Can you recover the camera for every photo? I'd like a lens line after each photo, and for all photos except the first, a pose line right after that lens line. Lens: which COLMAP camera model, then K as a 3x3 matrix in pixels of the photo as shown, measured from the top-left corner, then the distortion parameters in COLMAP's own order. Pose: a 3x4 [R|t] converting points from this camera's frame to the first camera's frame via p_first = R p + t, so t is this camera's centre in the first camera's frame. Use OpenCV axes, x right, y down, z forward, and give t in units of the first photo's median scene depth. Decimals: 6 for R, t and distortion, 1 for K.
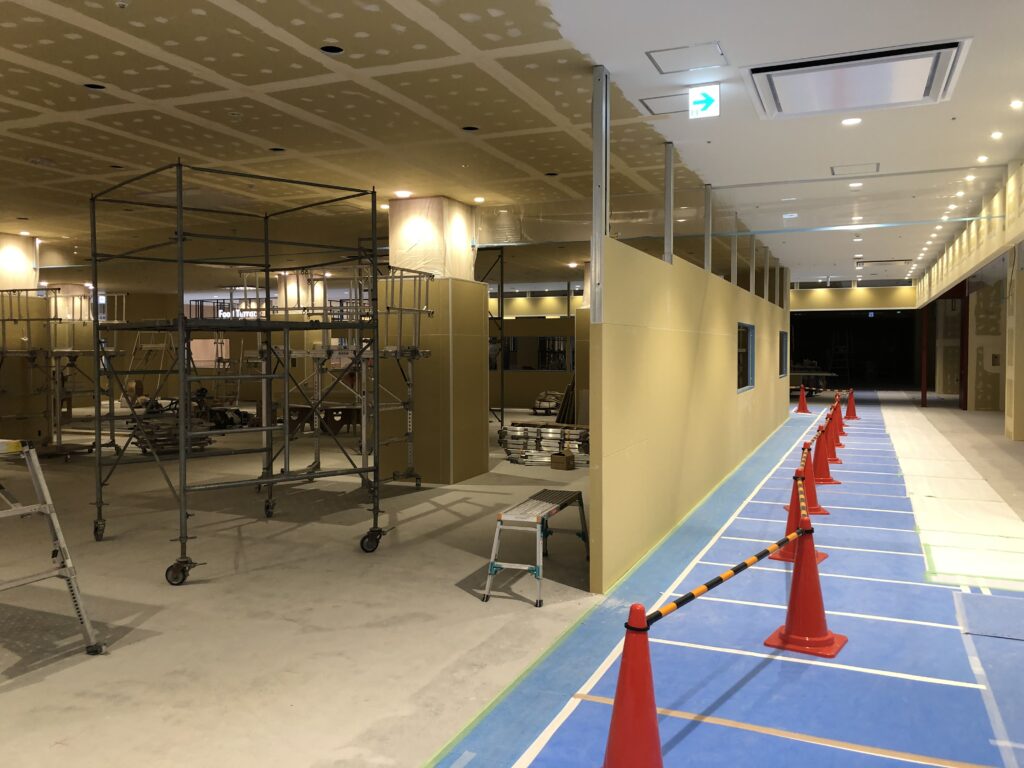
lens RADIAL K [[836.1, 0, 512.3], [0, 836.1, 383.1], [0, 0, 1]] dist [0.030483, -0.001157]
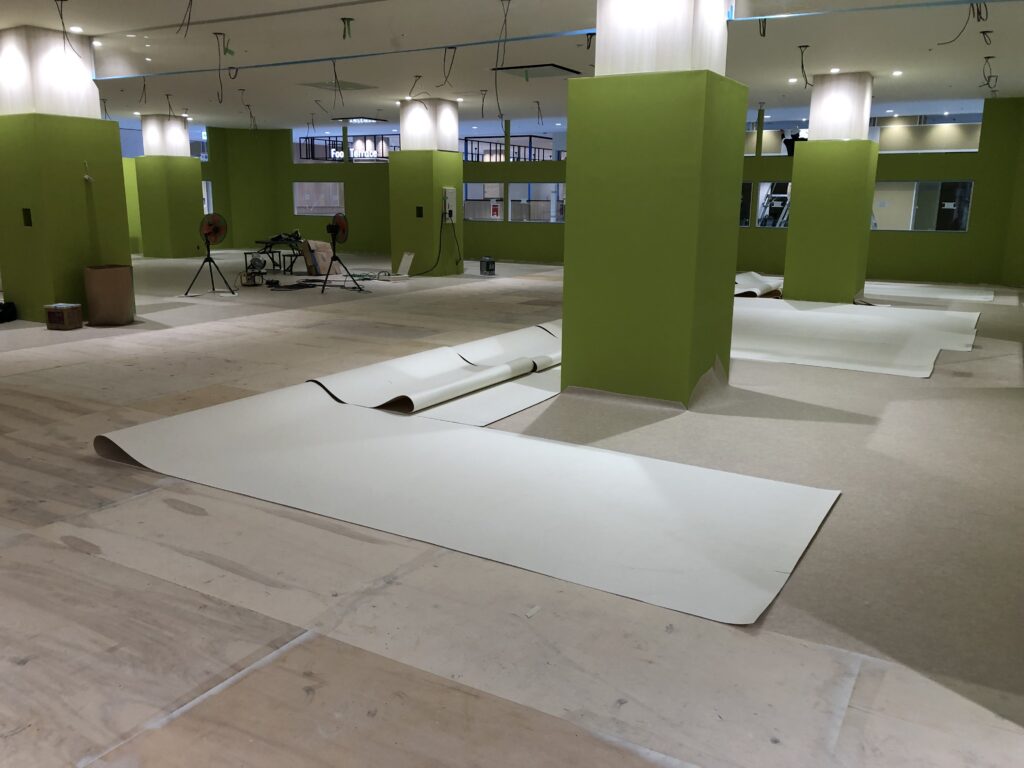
lens RADIAL K [[836.1, 0, 511.0], [0, 836.1, 383.9], [0, 0, 1]] dist [0.030483, -0.001157]
pose [[0.991369, 0.042213, -0.124117, -0.052459], [-0.019809, 0.984105, 0.176478, -0.006016], [0.129594, -0.172497, 0.976448, 0.149395]]
